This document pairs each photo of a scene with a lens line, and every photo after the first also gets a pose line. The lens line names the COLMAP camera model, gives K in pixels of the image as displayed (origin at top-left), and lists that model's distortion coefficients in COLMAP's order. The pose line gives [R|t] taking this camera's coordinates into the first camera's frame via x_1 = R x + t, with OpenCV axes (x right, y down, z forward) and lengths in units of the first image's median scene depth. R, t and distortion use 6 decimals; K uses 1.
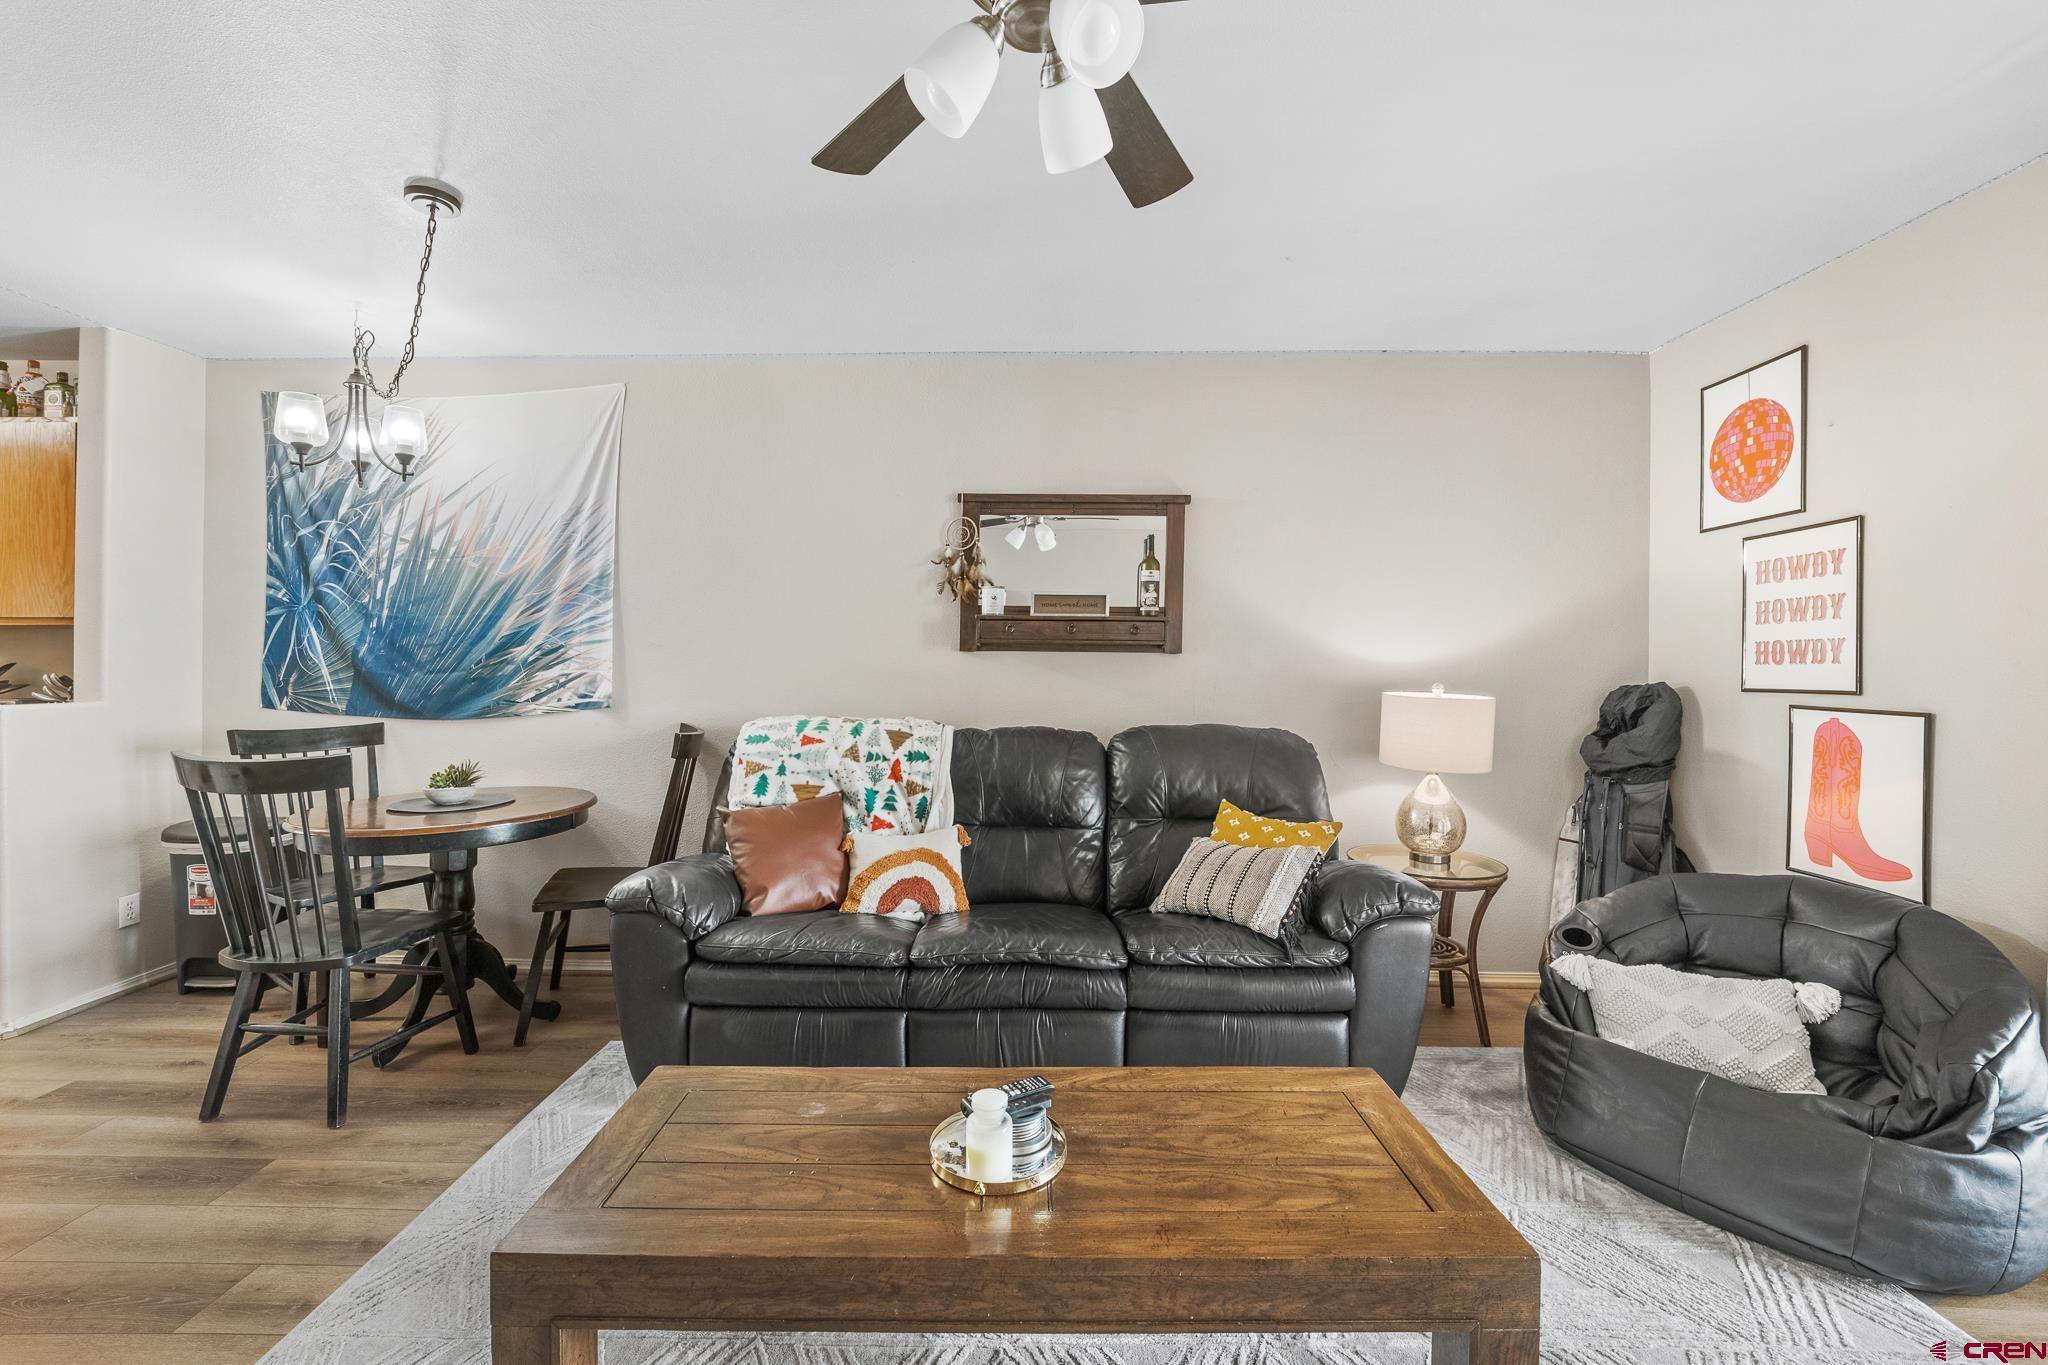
lens RADIAL K [[854.7, 0, 997.2], [0, 854.7, 663.4], [0, 0, 1]] dist [-0.012609, 0.000713]
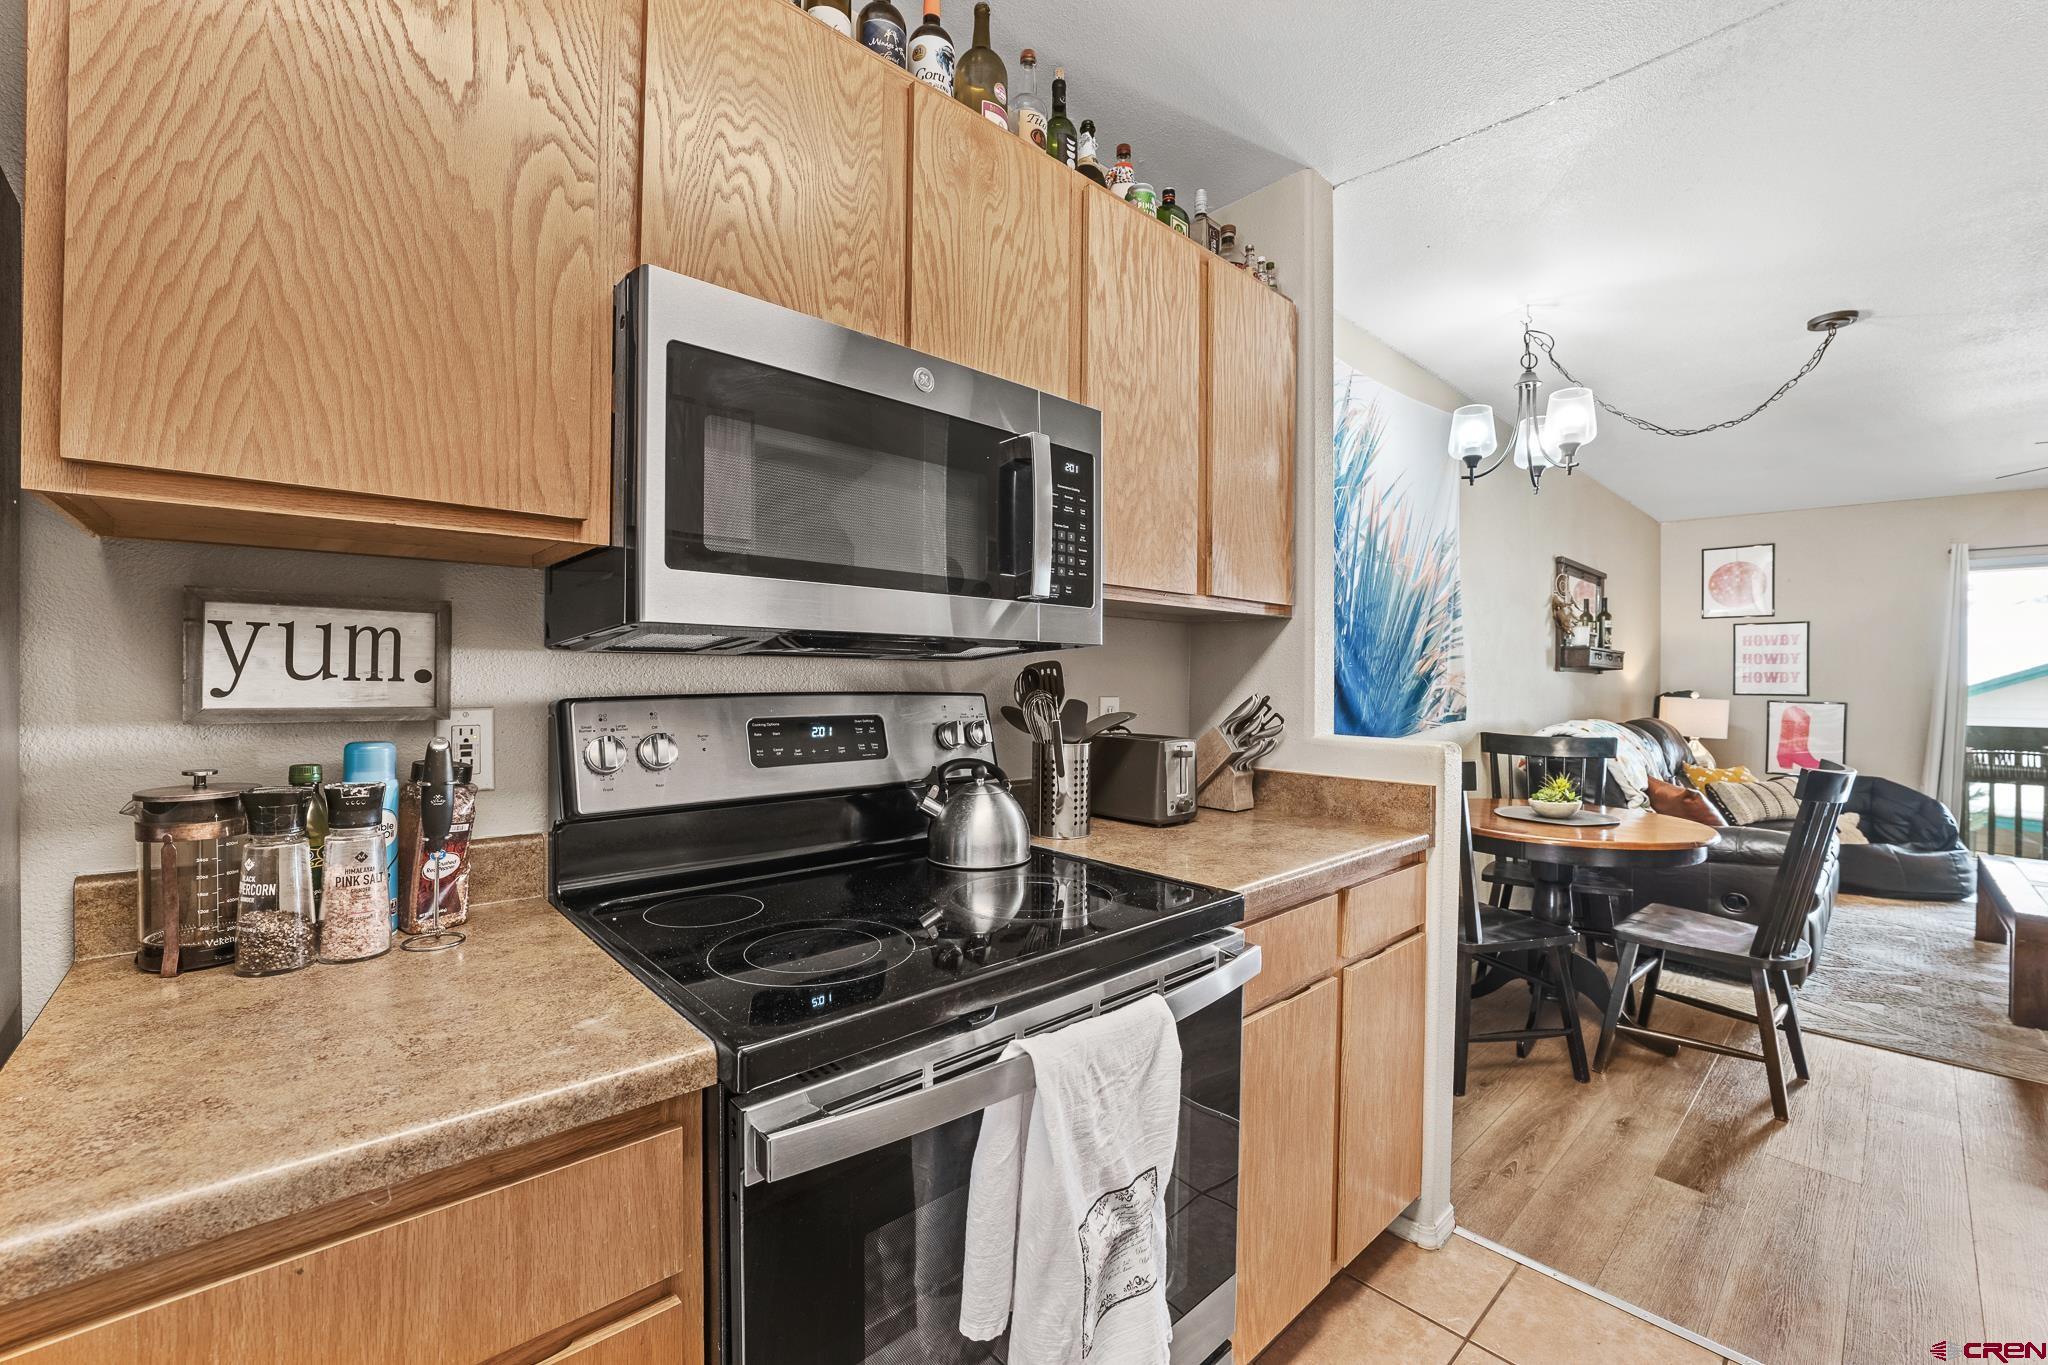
lens RADIAL K [[824.4, 0, 1024.0], [0, 824.4, 682.5], [0, 0, 1]] dist [-0.024482, 0.000570]
pose [[0.717133, -0.000537, 0.696937, -1.565459], [-0.014040, 0.999786, 0.015217, -0.003546], [-0.696795, -0.020697, 0.716971, 0.649588]]
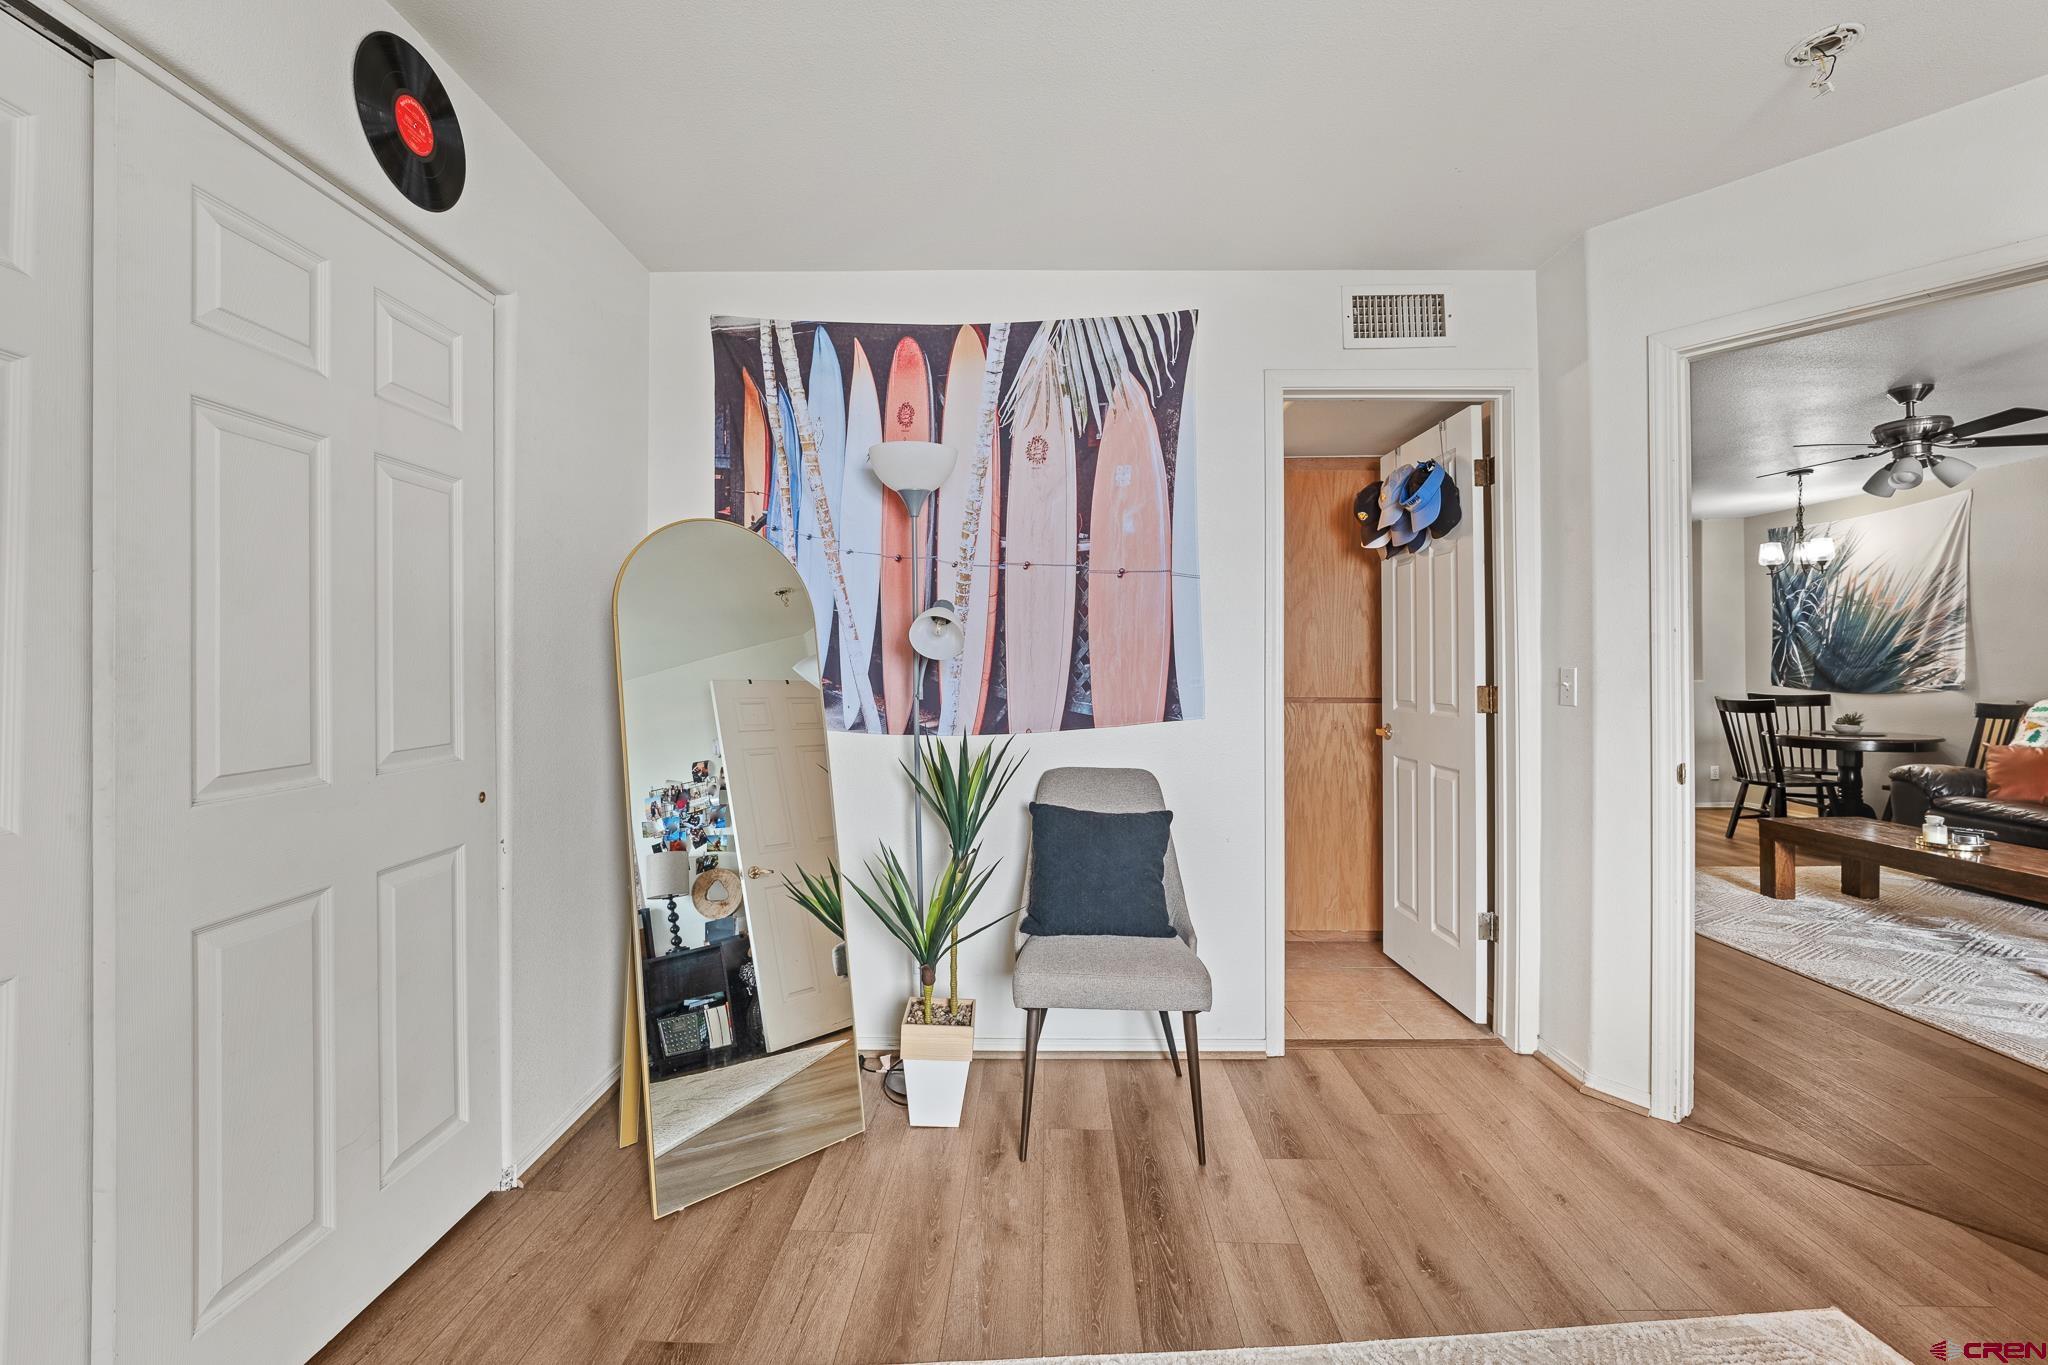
lens RADIAL K [[822.4, 0, 1050.3], [0, 822.4, 658.3], [0, 0, 1]] dist [-0.029687, 0.007819]
pose [[0.034947, -0.011232, -0.999326, 1.029304], [0.010436, 0.999886, -0.010873, -0.009217], [0.999335, -0.010049, 0.035060, -0.813356]]
